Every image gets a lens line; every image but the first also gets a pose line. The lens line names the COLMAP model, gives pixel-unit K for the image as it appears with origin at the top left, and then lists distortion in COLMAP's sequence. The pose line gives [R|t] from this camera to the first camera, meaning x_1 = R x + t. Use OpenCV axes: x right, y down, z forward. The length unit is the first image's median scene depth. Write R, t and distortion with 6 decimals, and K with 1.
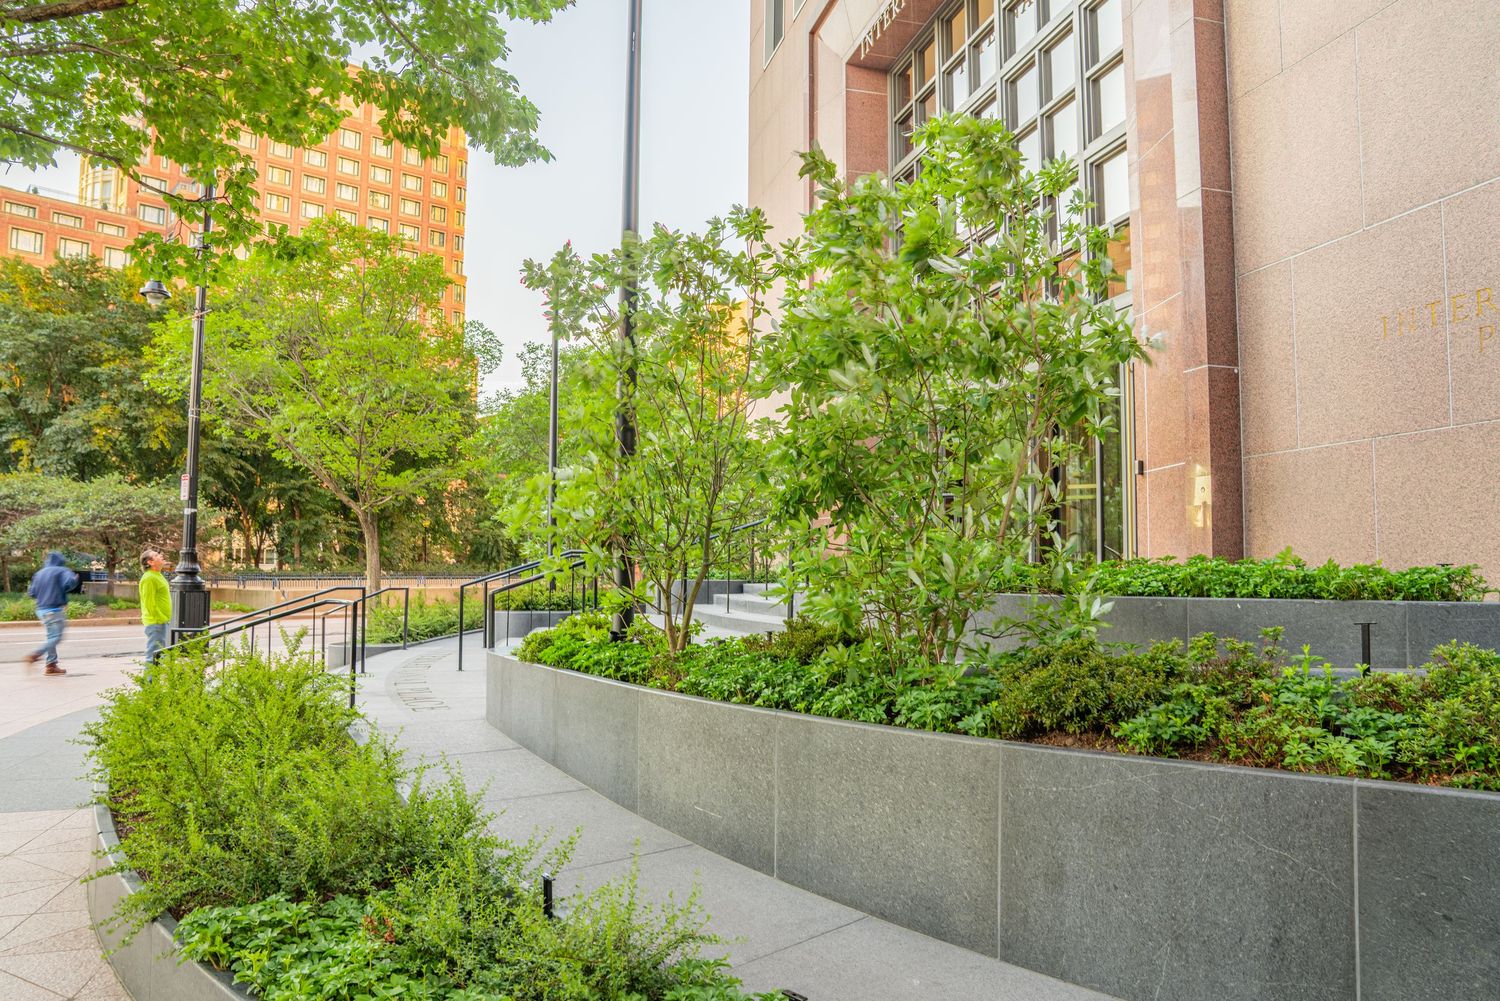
lens RADIAL K [[1035.5, 0, 743.8], [0, 1035.5, 504.0], [0, 0, 1]] dist [-0.127703, 0.098669]
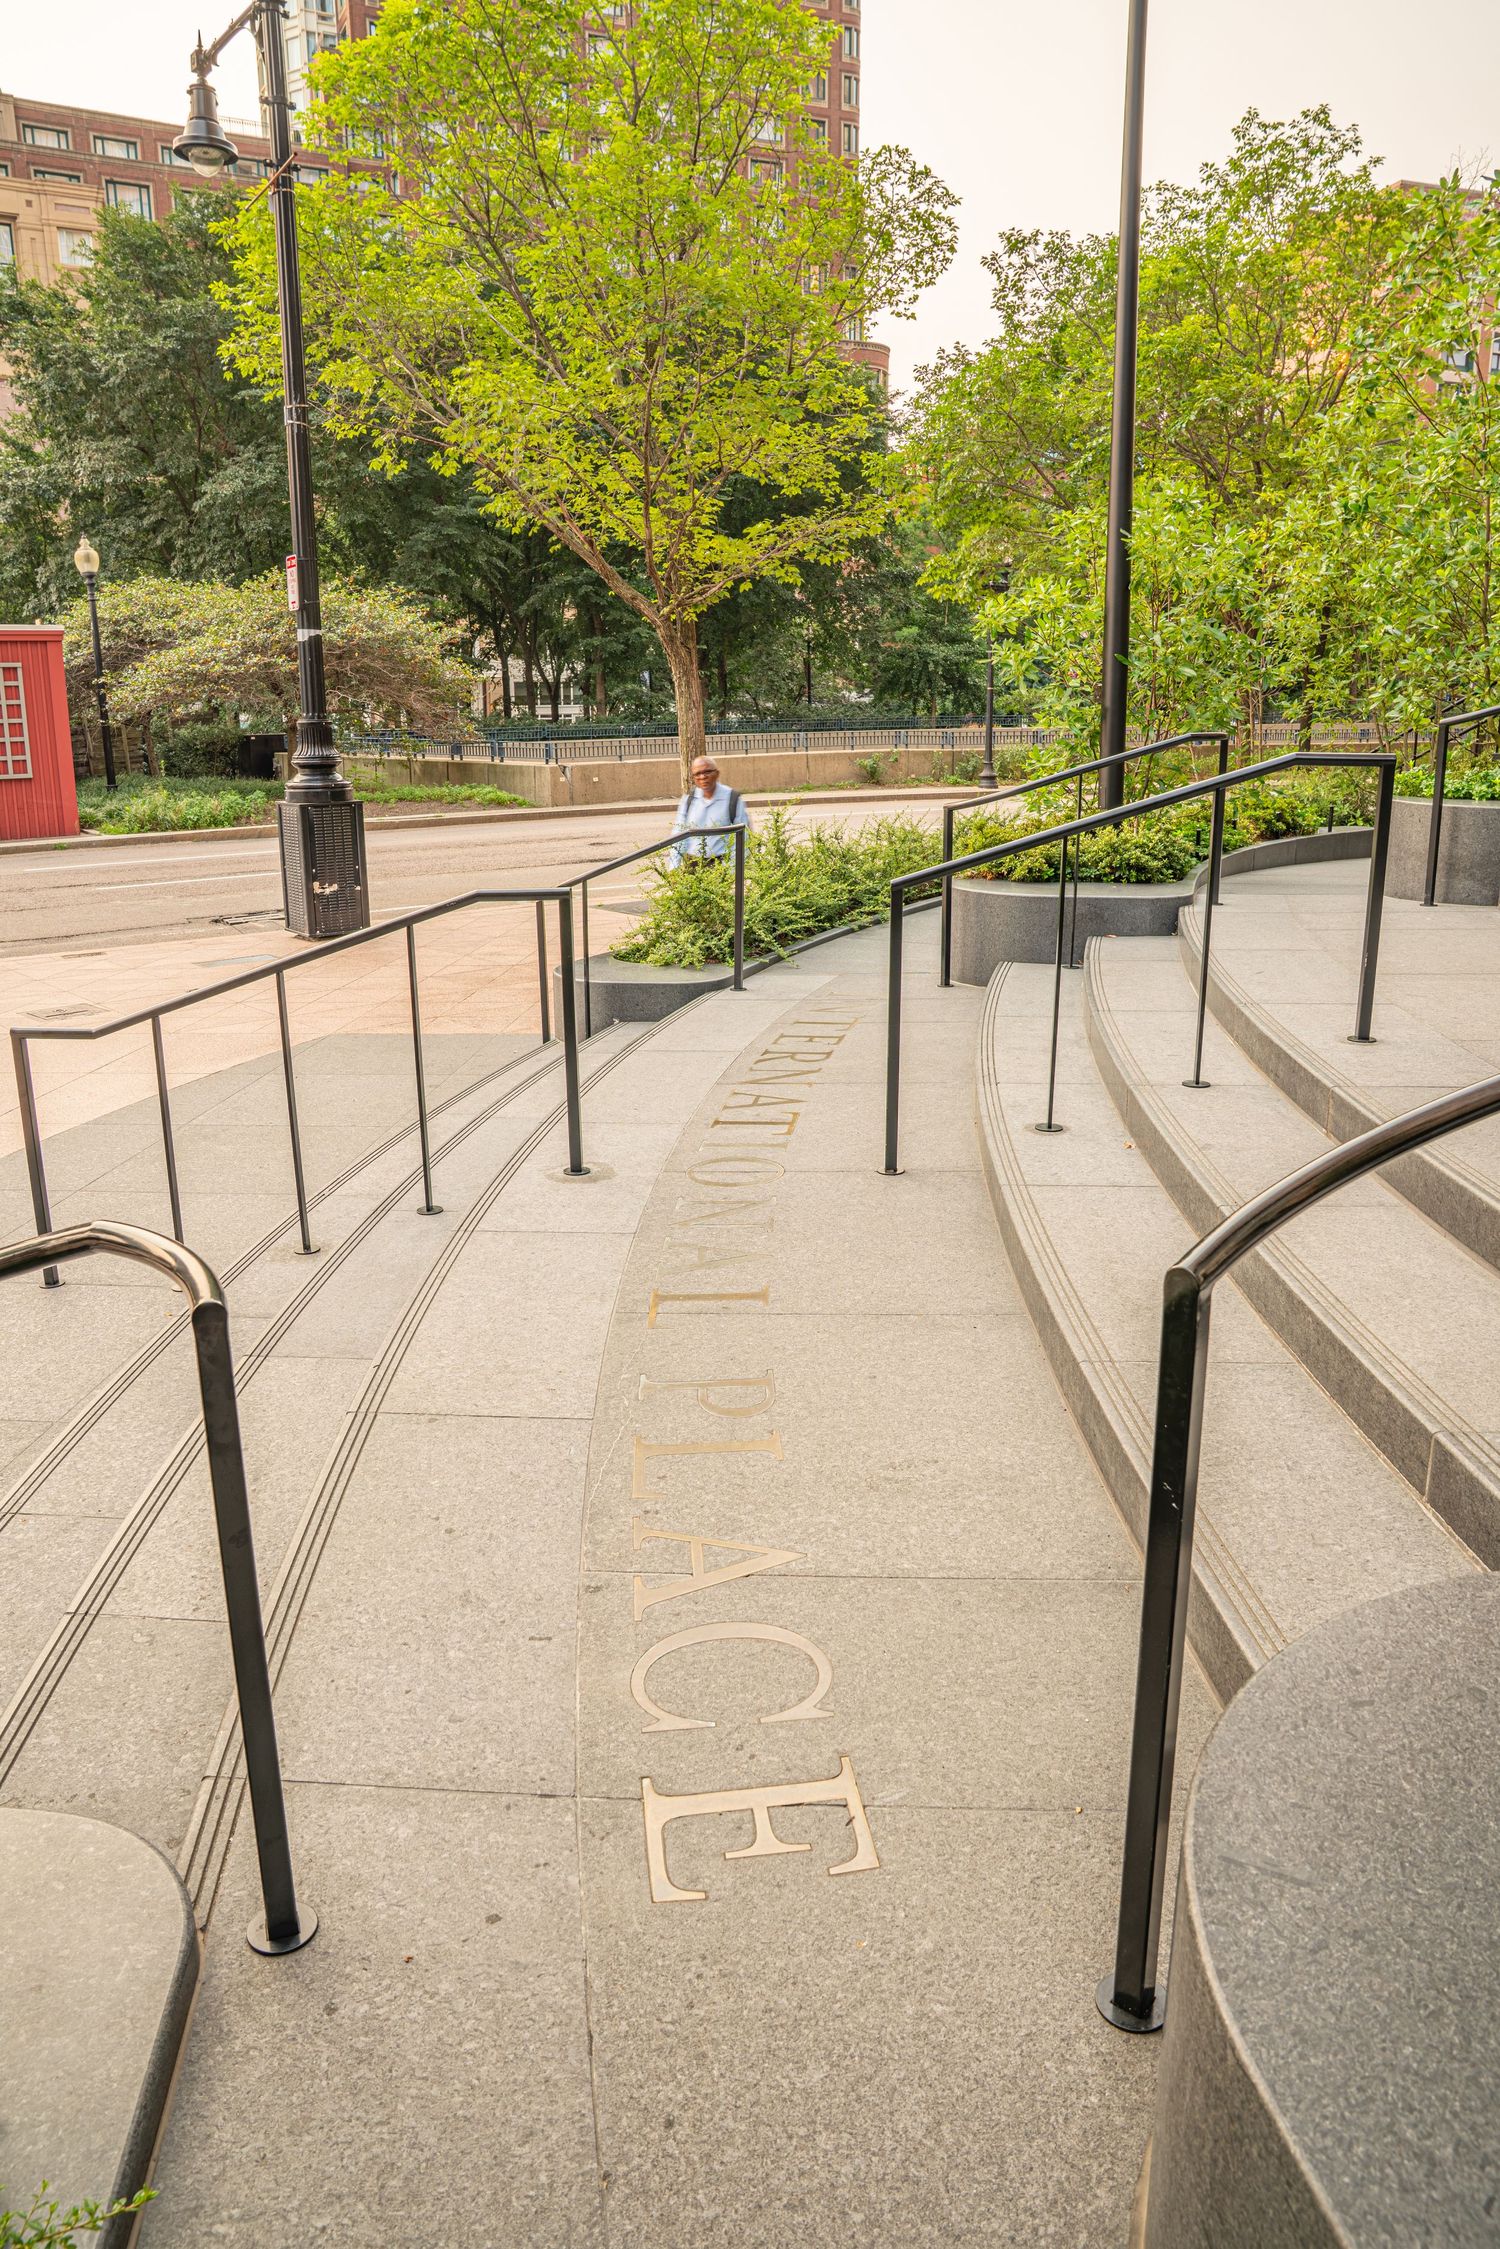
lens RADIAL K [[1552.5, 0, 750.0], [0, 1552.5, 1124.5], [0, 0, 1]] dist [-0.127703, 0.098669]
pose [[0.942258, 0.075526, -0.326261, -0.092130], [0.035457, 0.946262, 0.321451, 0.002312], [0.333006, -0.314458, 0.888945, 0.321298]]
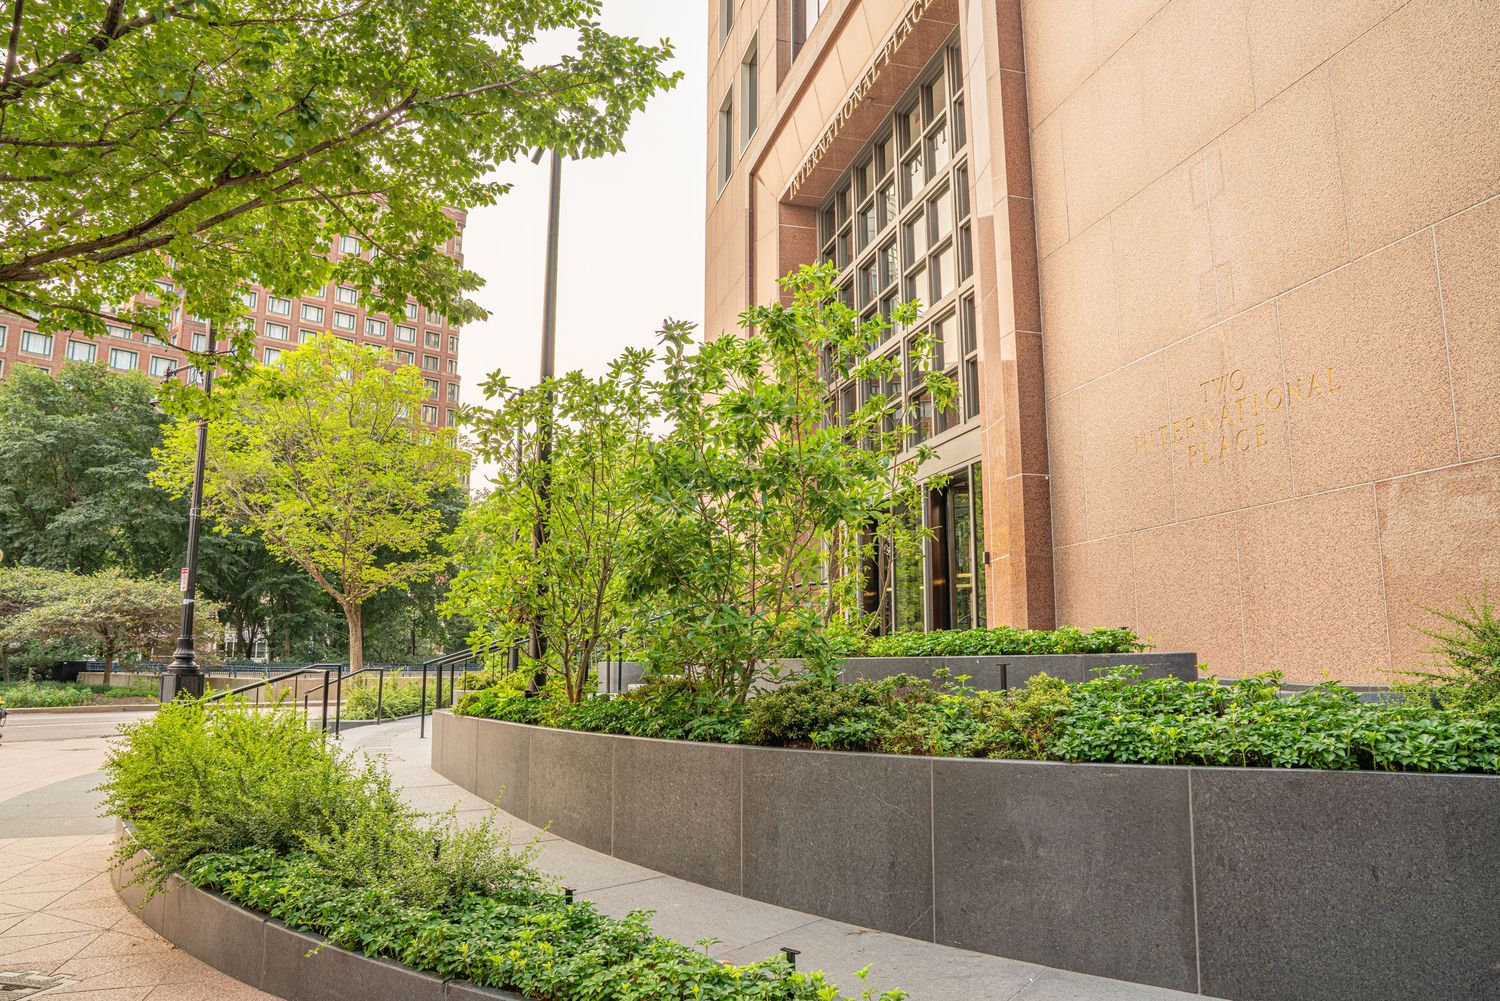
lens RADIAL K [[1035.5, 0, 743.8], [0, 1035.5, 504.0], [0, 0, 1]] dist [-0.127703, 0.098669]
pose [[0.999971, -0.005854, 0.004922, 0.042732], [0.006275, 0.995883, -0.090431, 0.003618], [-0.004372, 0.090459, 0.995891, -0.087569]]
